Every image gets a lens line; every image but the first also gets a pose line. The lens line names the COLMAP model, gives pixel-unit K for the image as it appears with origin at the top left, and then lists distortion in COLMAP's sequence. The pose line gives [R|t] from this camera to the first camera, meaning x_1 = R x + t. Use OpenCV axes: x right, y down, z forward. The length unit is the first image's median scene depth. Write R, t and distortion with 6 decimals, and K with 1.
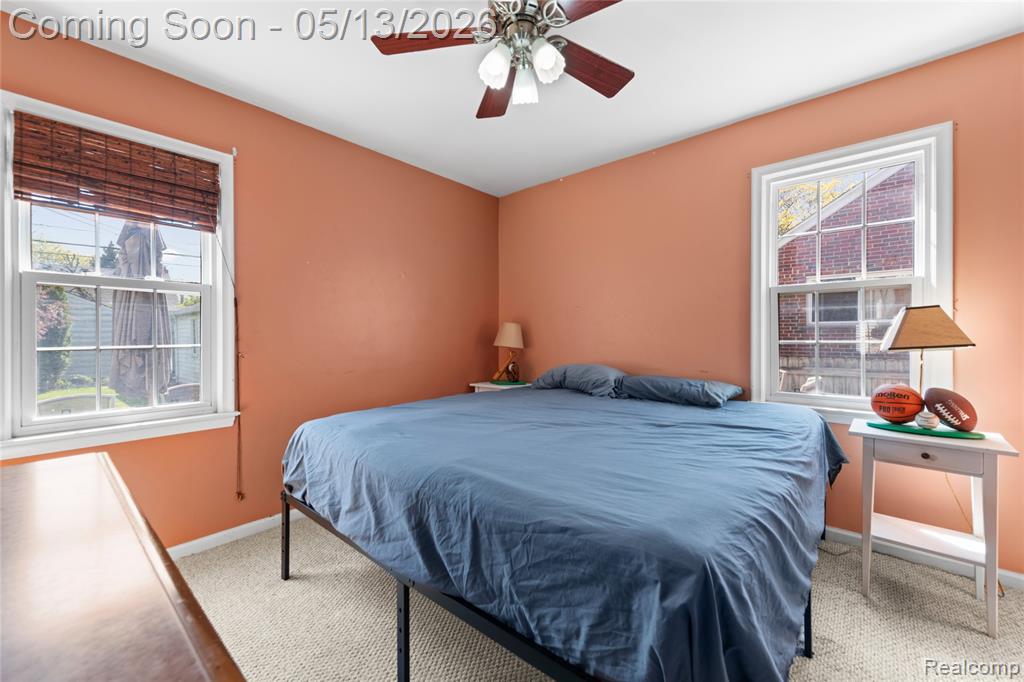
lens RADIAL K [[405.1, 0, 515.8], [0, 405.1, 342.7], [0, 0, 1]] dist [0.010834, -0.000235]
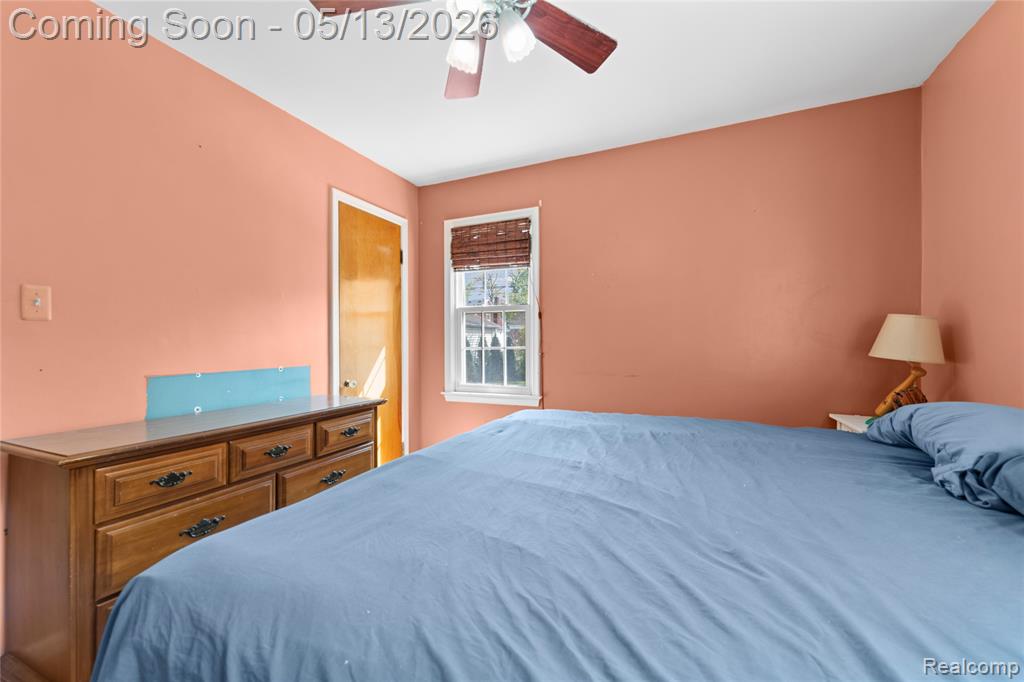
lens RADIAL K [[403.3, 0, 512.0], [0, 403.3, 341.0], [0, 0, 1]] dist [0.011005, -0.000107]
pose [[0.291167, 0.009744, -0.956623, 0.589455], [-0.009803, 0.999926, 0.007201, -0.023956], [0.956622, 0.007281, 0.291241, 0.552355]]
